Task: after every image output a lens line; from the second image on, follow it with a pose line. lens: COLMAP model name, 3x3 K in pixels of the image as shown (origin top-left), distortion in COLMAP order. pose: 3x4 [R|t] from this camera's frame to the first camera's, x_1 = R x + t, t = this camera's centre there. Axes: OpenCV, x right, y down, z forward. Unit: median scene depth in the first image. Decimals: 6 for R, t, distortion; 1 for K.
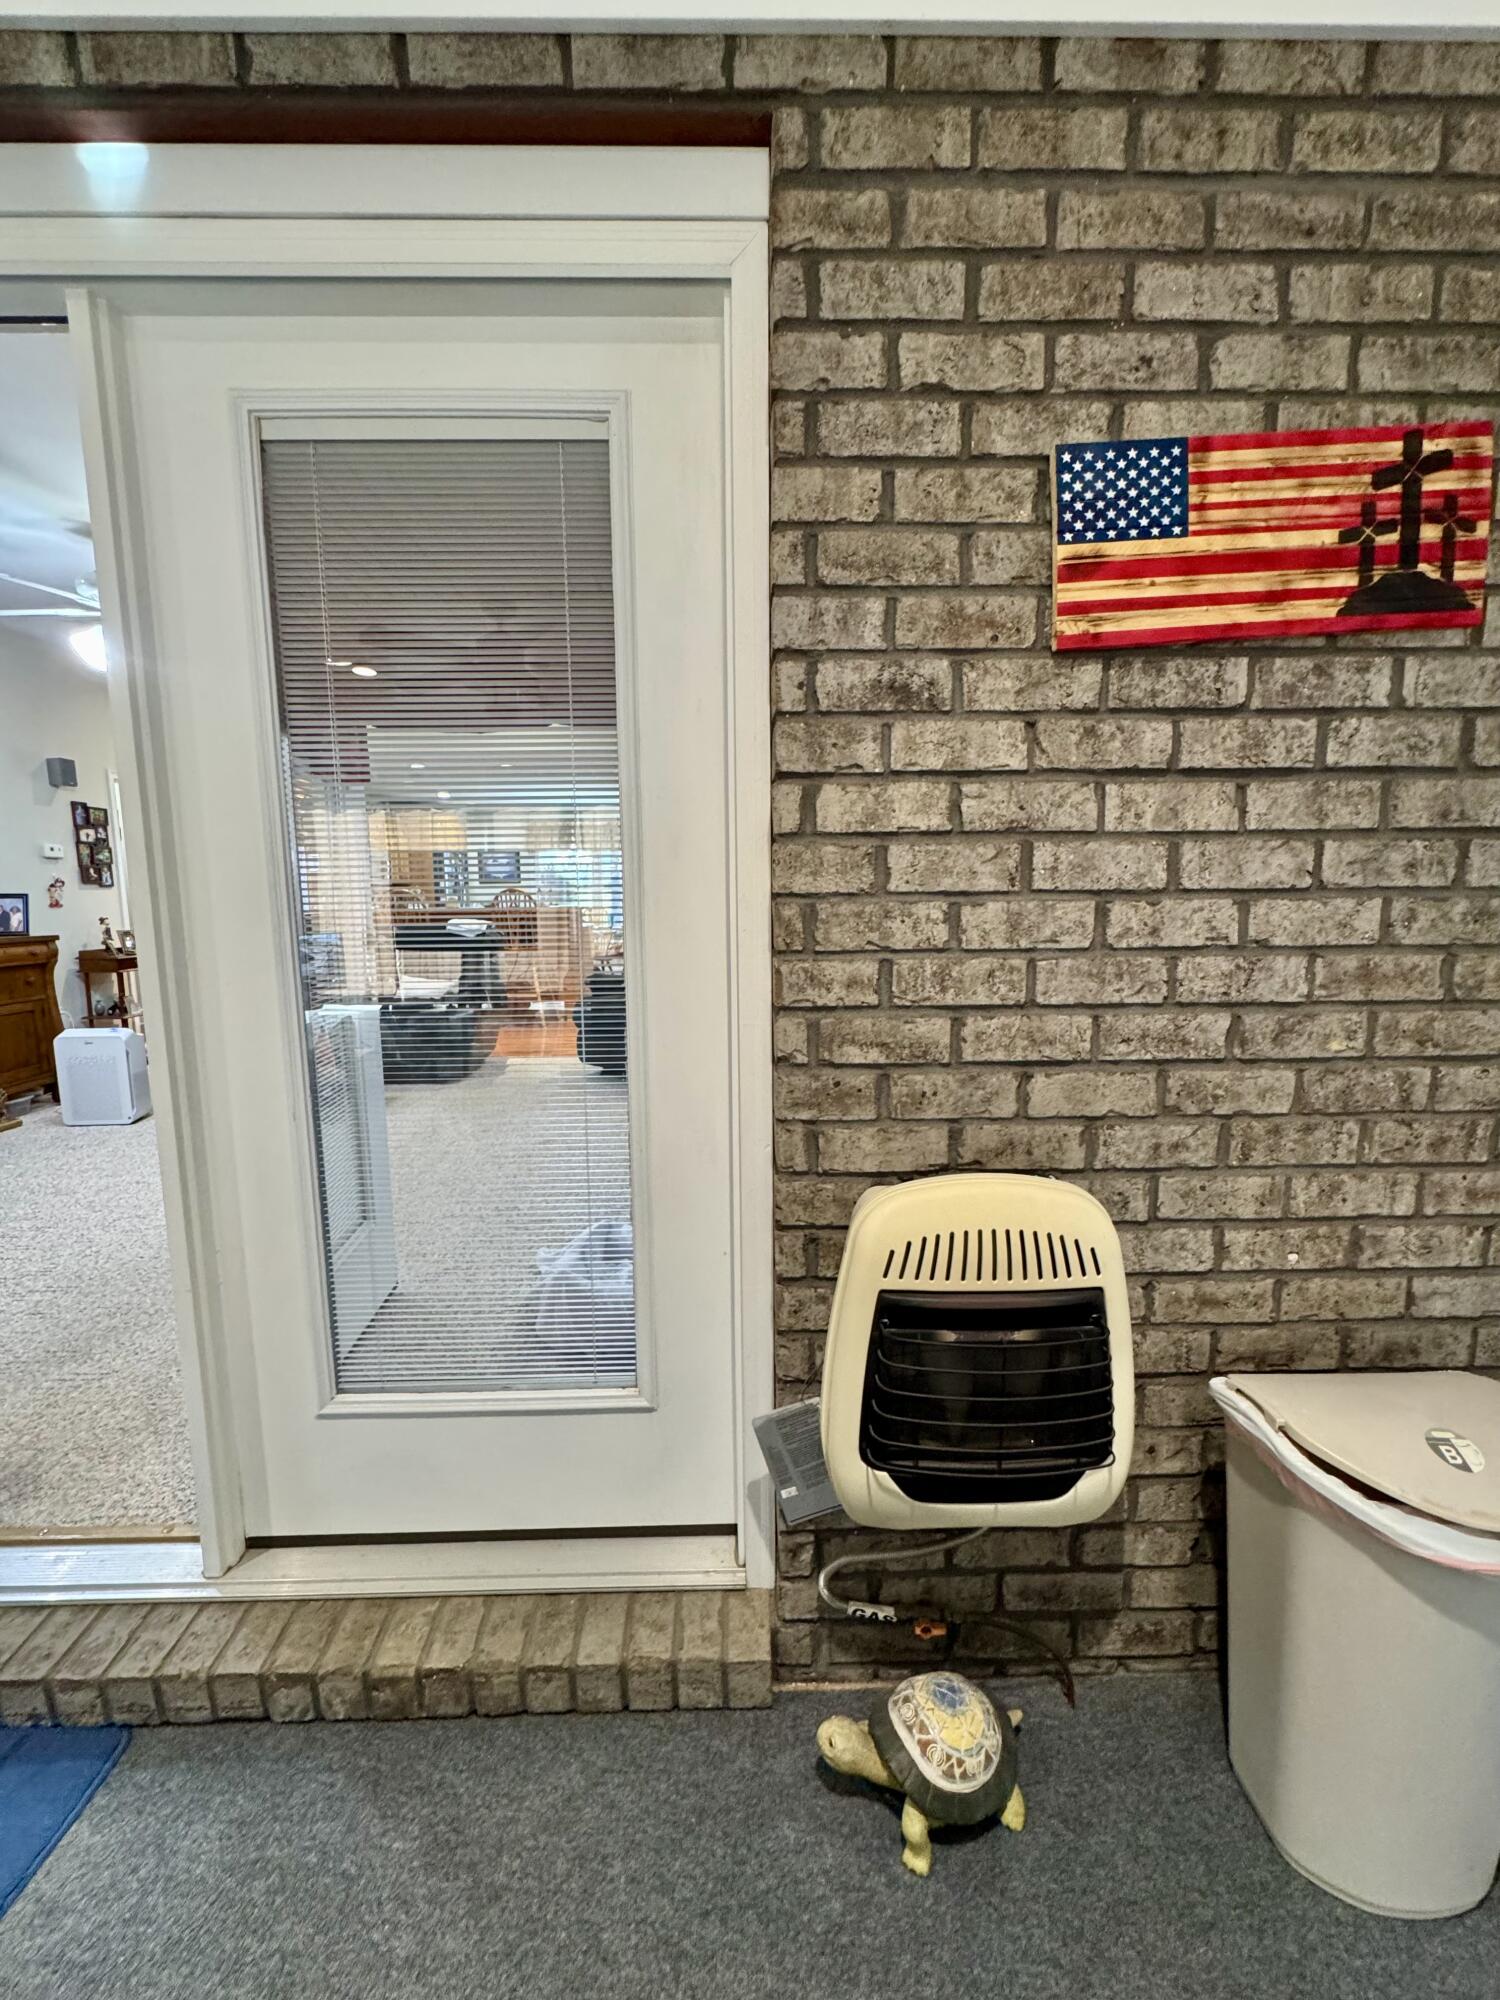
lens RADIAL K [[800.1, 0, 753.7], [0, 800.1, 996.4], [0, 0, 1]] dist [0.000274, -0.000739]
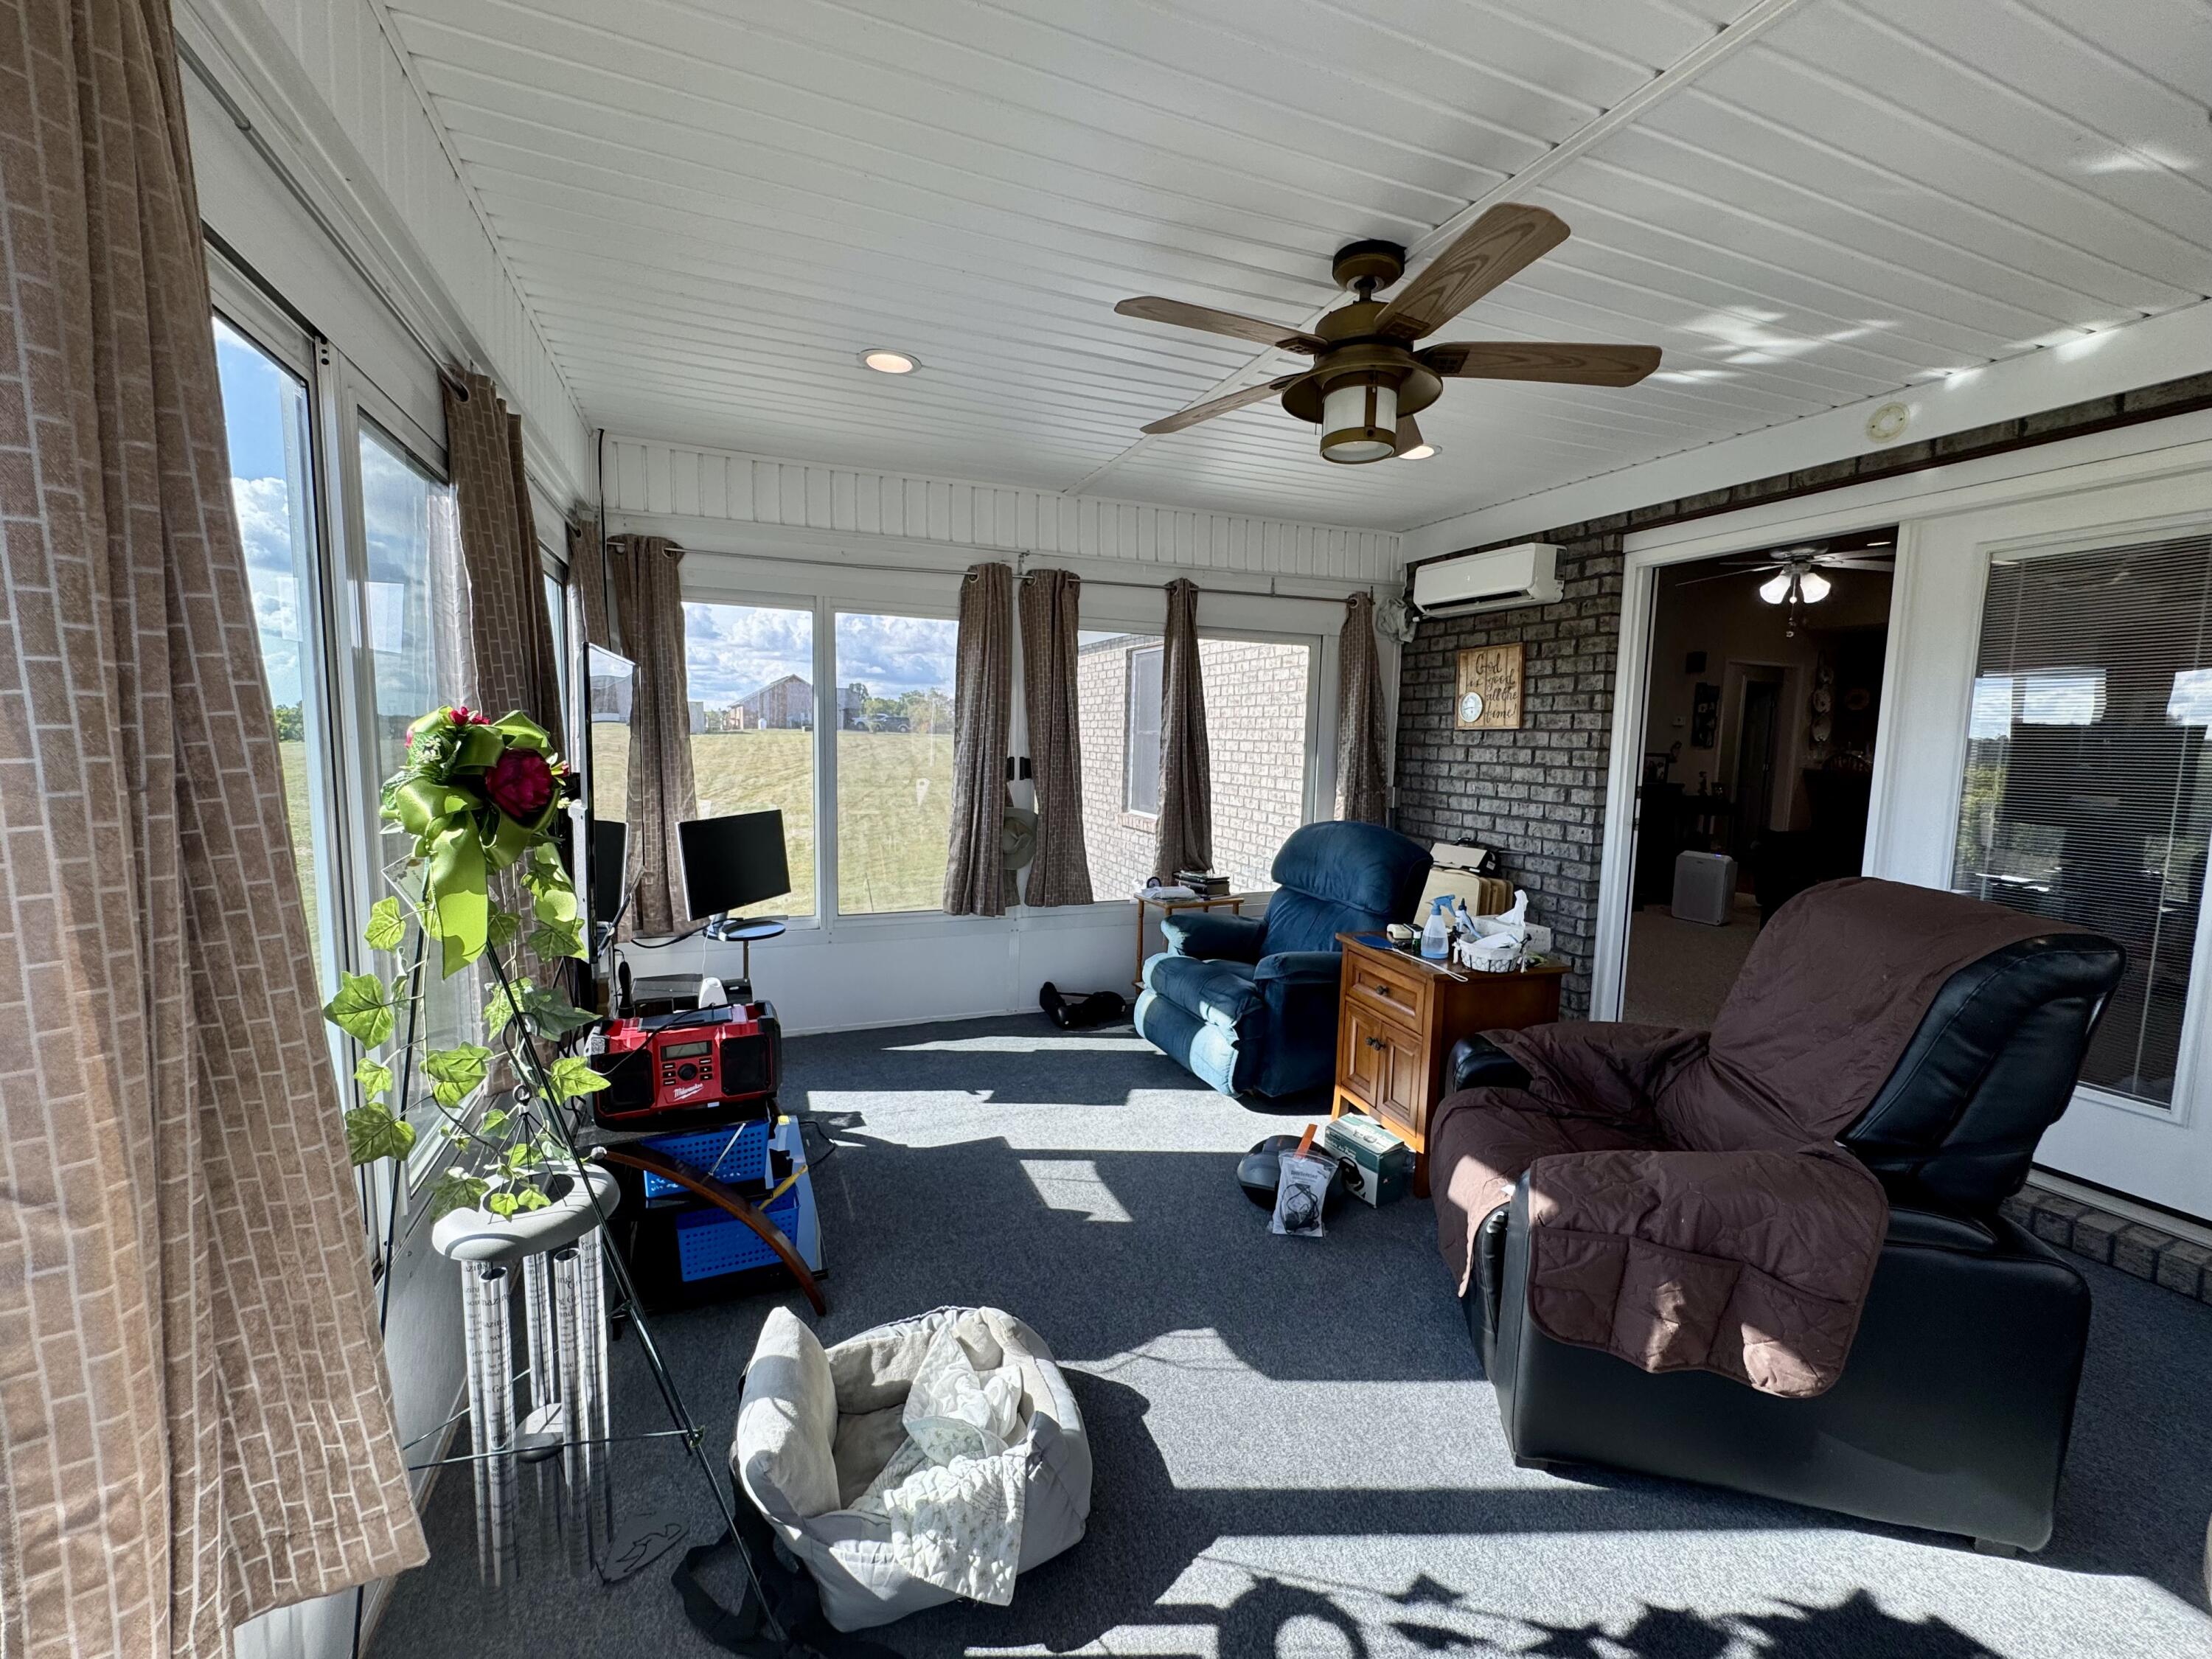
lens RADIAL K [[884.9, 0, 1099.5], [0, 884.9, 829.4], [0, 0, 1]] dist [0.000274, -0.000739]
pose [[0.362286, 0.113203, -0.925167, 0.168977], [-0.146092, 0.987225, 0.063588, 0.045841], [0.920546, 0.112123, 0.374196, -0.432683]]
